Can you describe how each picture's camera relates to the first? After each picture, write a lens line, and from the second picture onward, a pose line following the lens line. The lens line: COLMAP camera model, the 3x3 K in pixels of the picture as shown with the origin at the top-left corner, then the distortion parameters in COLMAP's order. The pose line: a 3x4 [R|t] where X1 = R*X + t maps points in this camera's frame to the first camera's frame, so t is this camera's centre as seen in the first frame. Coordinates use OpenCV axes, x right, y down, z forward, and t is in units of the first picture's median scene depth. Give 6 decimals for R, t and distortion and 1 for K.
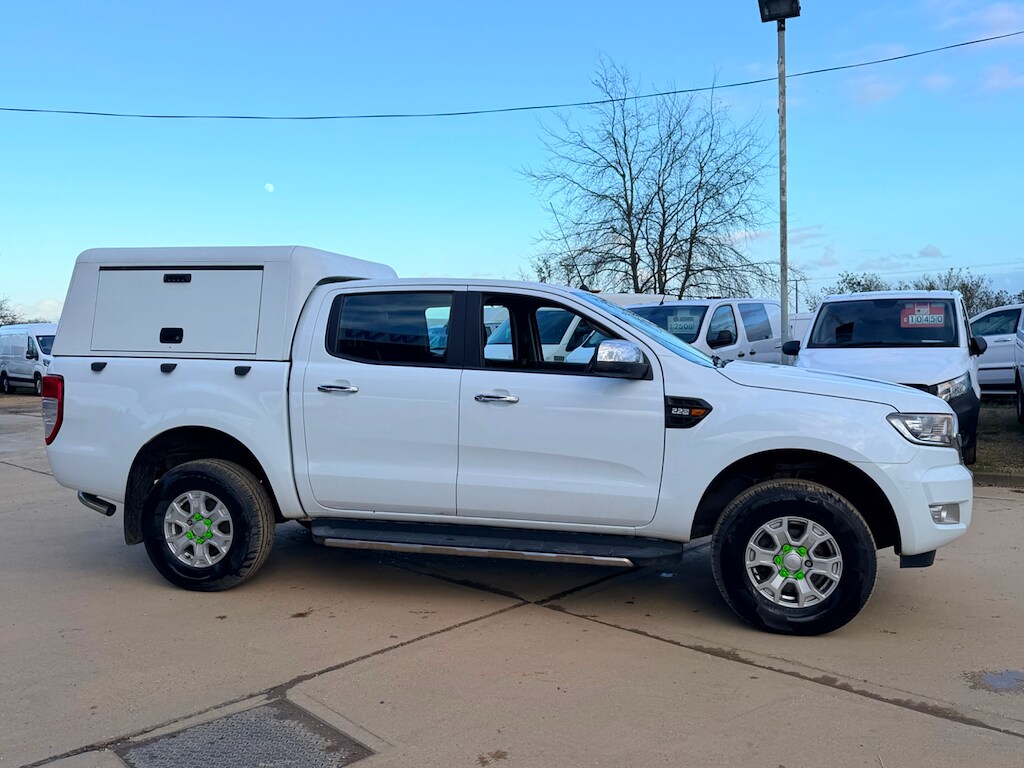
lens RADIAL K [[865.2, 0, 512.2], [0, 865.2, 384.5], [0, 0, 1]] dist [0.194439, -0.429787]
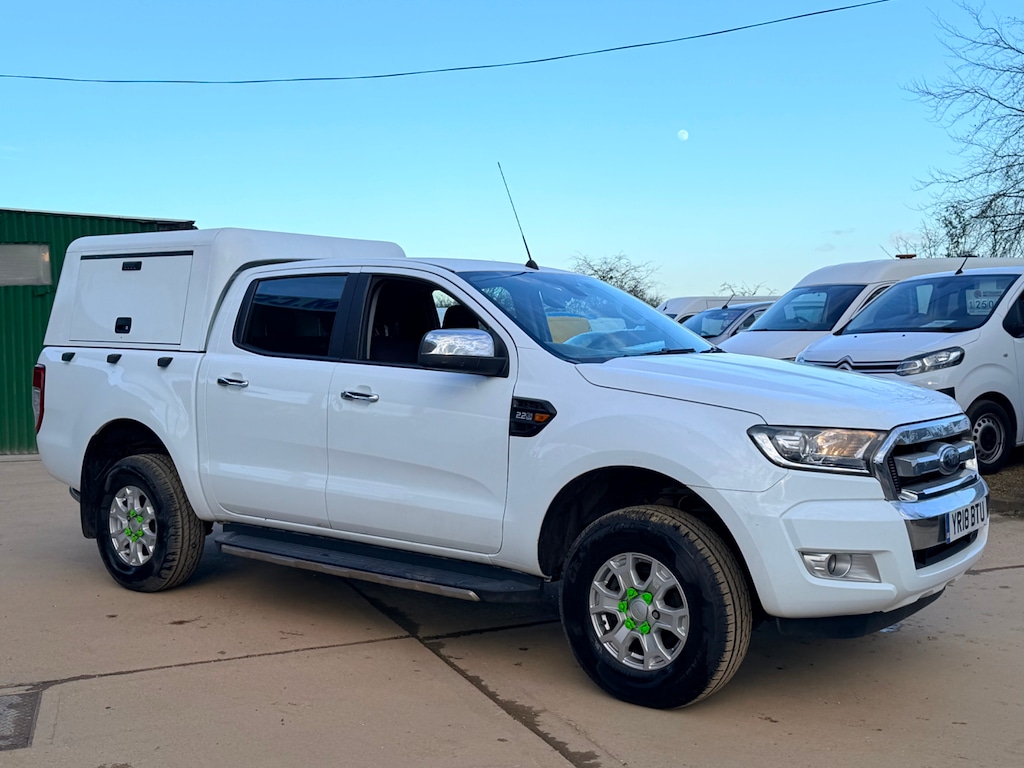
lens RADIAL K [[1125.9, 0, 508.8], [0, 1125.9, 386.8], [0, 0, 1]] dist [0.202679, -0.454590]
pose [[0.913546, 0.017108, -0.406375, 0.532261], [-0.015995, 0.999853, 0.006137, -0.002528], [0.406420, 0.000893, 0.913686, 0.022752]]
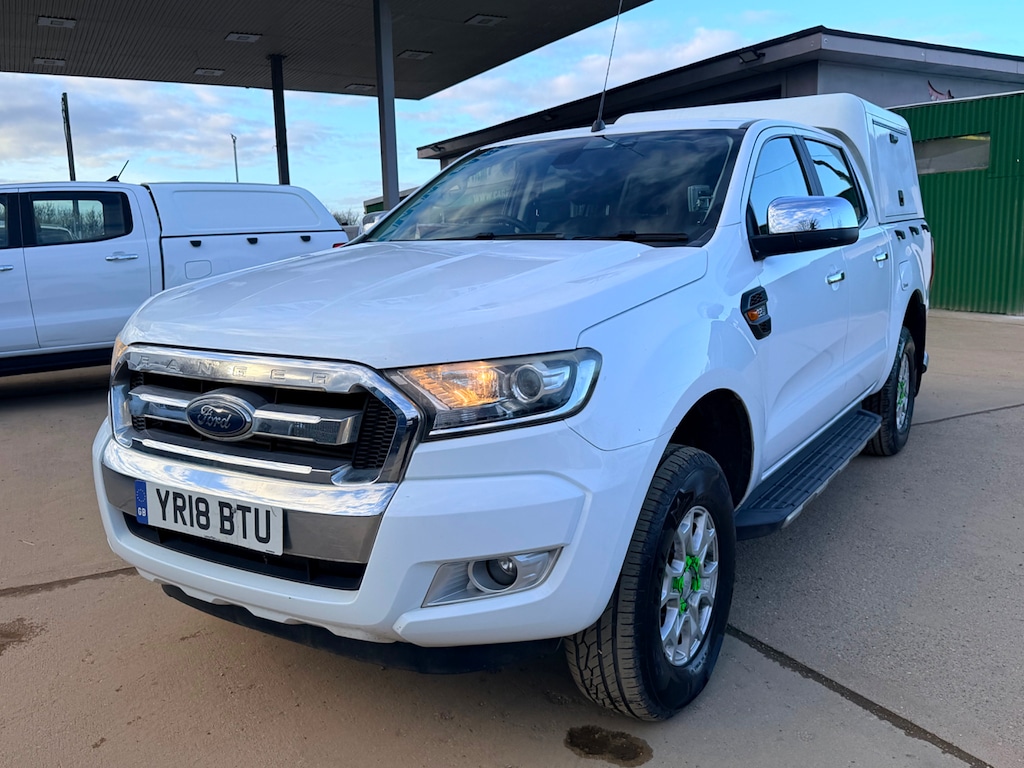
lens RADIAL K [[897.5, 0, 520.3], [0, 897.5, 385.1], [0, 0, 1]] dist [0.127452, -0.235195]
pose [[-0.312604, 0.174444, -0.933728, 0.849414], [-0.024997, 0.981141, 0.191671, -0.050410], [0.949555, 0.083257, -0.302348, 1.254839]]
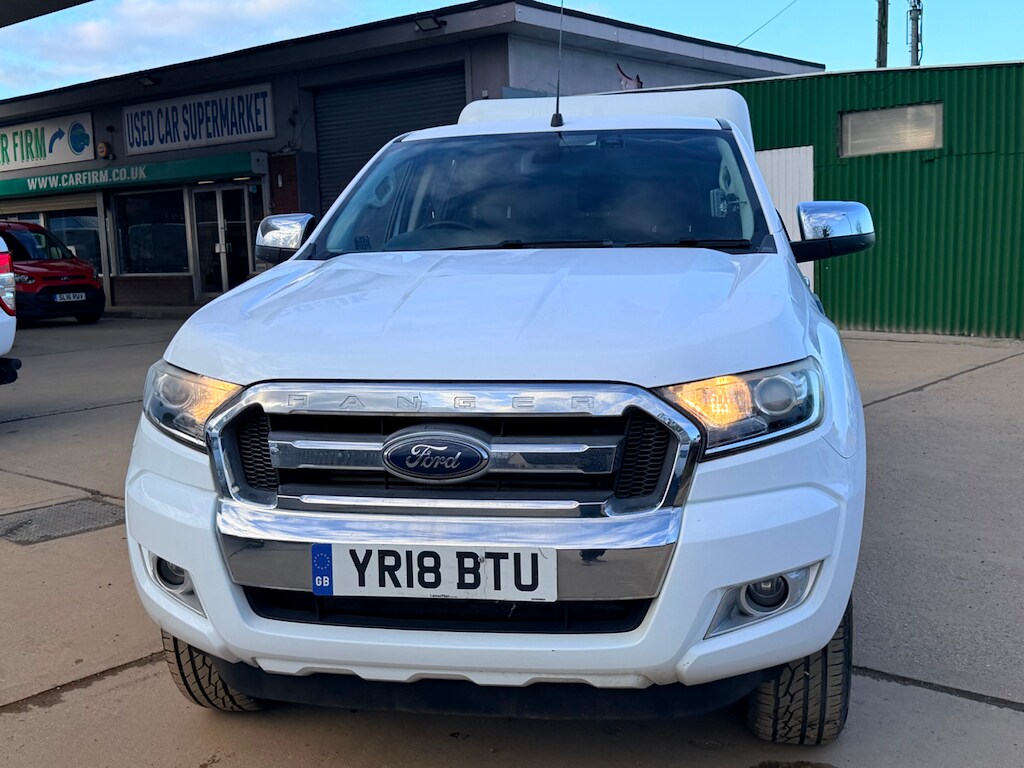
lens RADIAL K [[1174.9, 0, 510.6], [0, 1174.9, 383.3], [0, 0, 1]] dist [0.189732, -0.441263]
pose [[0.068615, 0.142057, -0.987477, 0.976534], [-0.026490, 0.989721, 0.140539, -0.048599], [0.997291, 0.016515, 0.071673, 0.977165]]
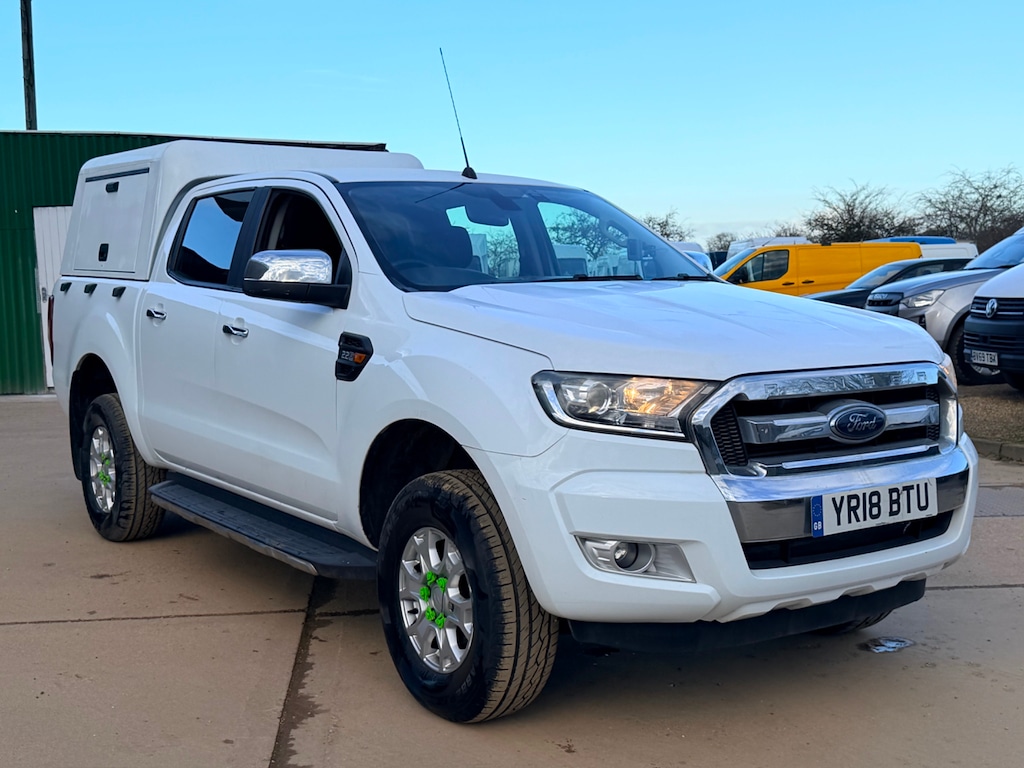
lens RADIAL K [[1259.6, 0, 510.1], [0, 1259.6, 385.4], [0, 0, 1]] dist [0.188772, -0.380173]
pose [[0.750243, 0.054433, -0.658918, 0.812223], [-0.023434, 0.998168, 0.055776, -0.003259], [0.660747, -0.026404, 0.750144, 0.306188]]
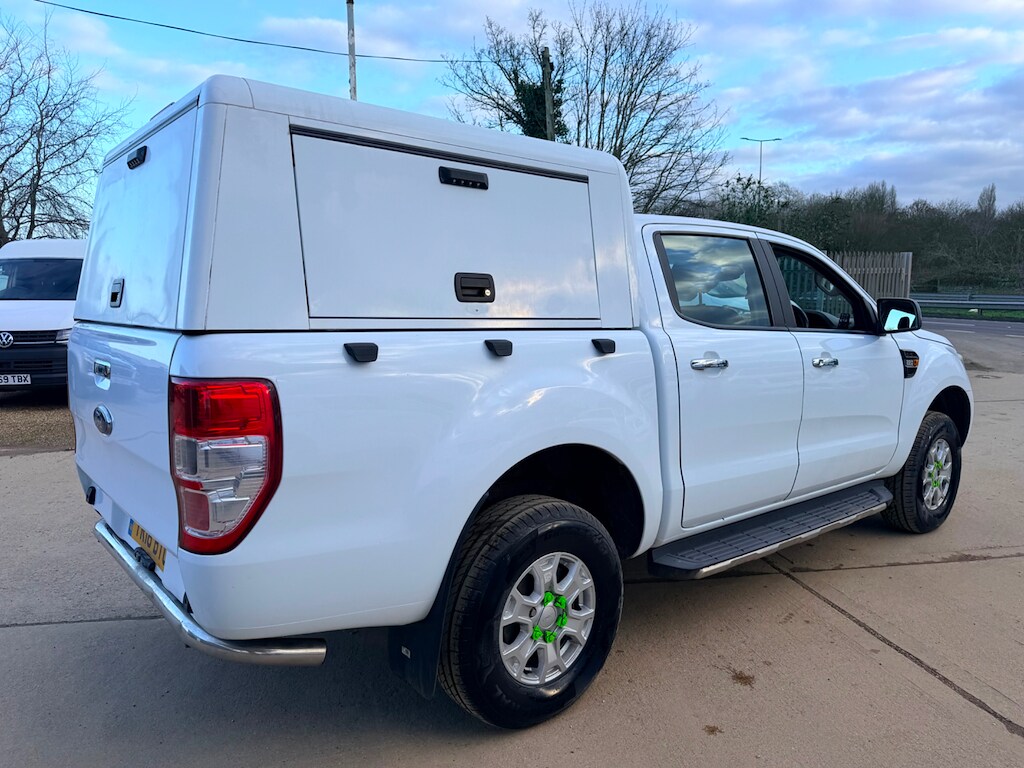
lens RADIAL K [[722.3, 0, 505.9], [0, 722.3, 387.5], [0, 0, 1]] dist [0.063766, -0.086009]
pose [[0.595844, -0.093182, 0.797676, -0.756205], [0.035830, 0.995341, 0.089509, -0.034779], [-0.802300, -0.024753, 0.596407, 0.747015]]
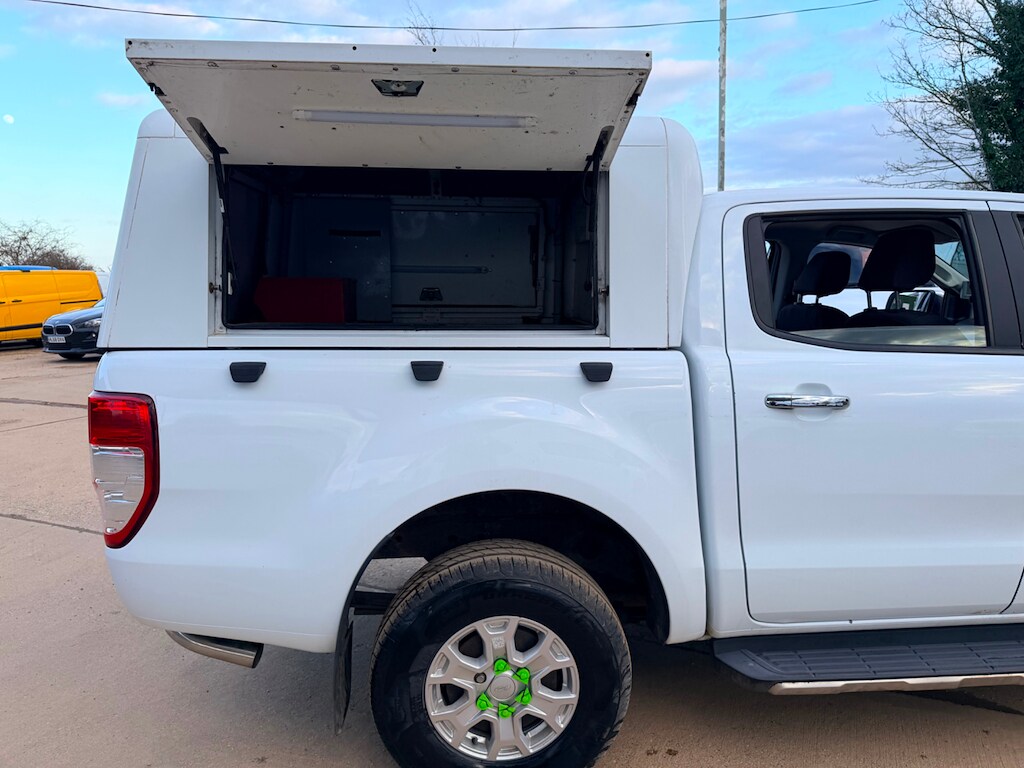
lens RADIAL K [[723.9, 0, 513.7], [0, 723.9, 384.4], [0, 0, 1]] dist [0.000454, -0.006159]
pose [[0.945702, -0.056643, 0.320062, -0.477794], [0.024892, 0.994428, 0.102440, -0.050780], [-0.324081, -0.088910, 0.941842, 0.635535]]
